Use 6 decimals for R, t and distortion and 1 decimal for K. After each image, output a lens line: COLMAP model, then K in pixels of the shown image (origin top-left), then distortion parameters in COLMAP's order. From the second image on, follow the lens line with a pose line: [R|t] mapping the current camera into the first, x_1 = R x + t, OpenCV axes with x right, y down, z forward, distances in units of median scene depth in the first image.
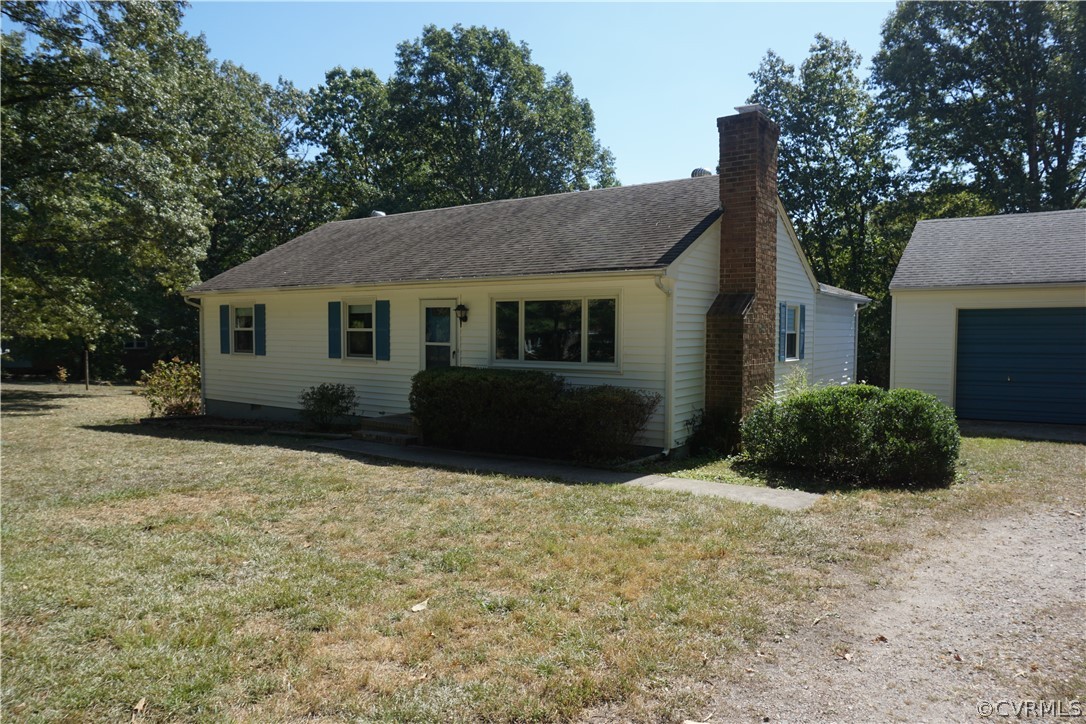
lens RADIAL K [[742.6, 0, 543.0], [0, 742.6, 362.0], [0, 0, 1]] dist [-0.007259, -0.003574]
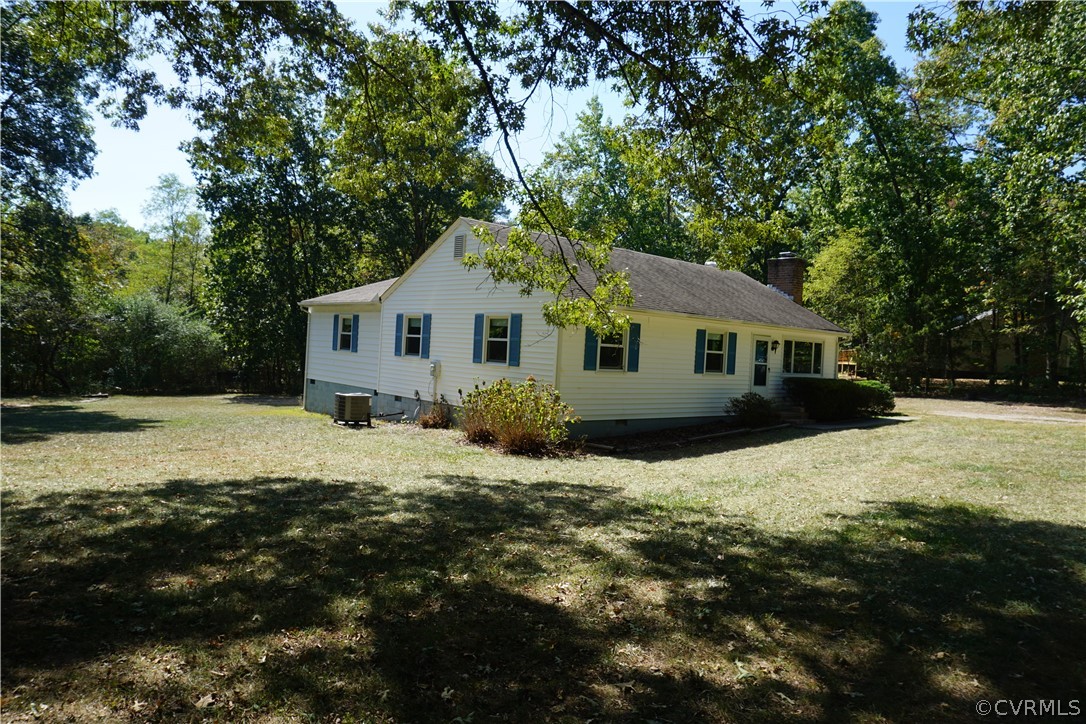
lens RADIAL K [[778.2, 0, 543.0], [0, 778.2, 362.0], [0, 0, 1]] dist [-0.010039, -0.002709]
pose [[0.193425, -0.004778, 0.981103, -1.467607], [-0.000615, 0.999987, 0.004992, -0.028123], [-0.981115, -0.001569, 0.193420, 0.901121]]
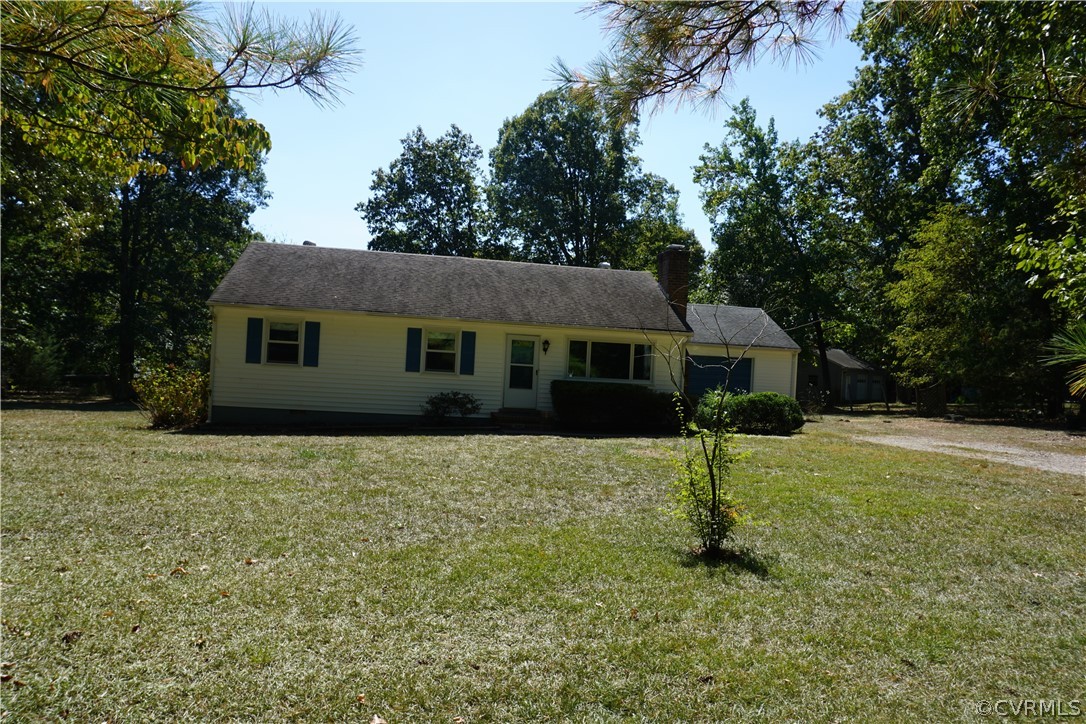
lens RADIAL K [[778.2, 0, 543.0], [0, 778.2, 362.0], [0, 0, 1]] dist [-0.010039, -0.002709]
pose [[0.717215, 0.038446, 0.695791, -0.957140], [-0.018597, 0.999177, -0.036040, 0.020374], [-0.696604, 0.012909, 0.717339, -0.125787]]
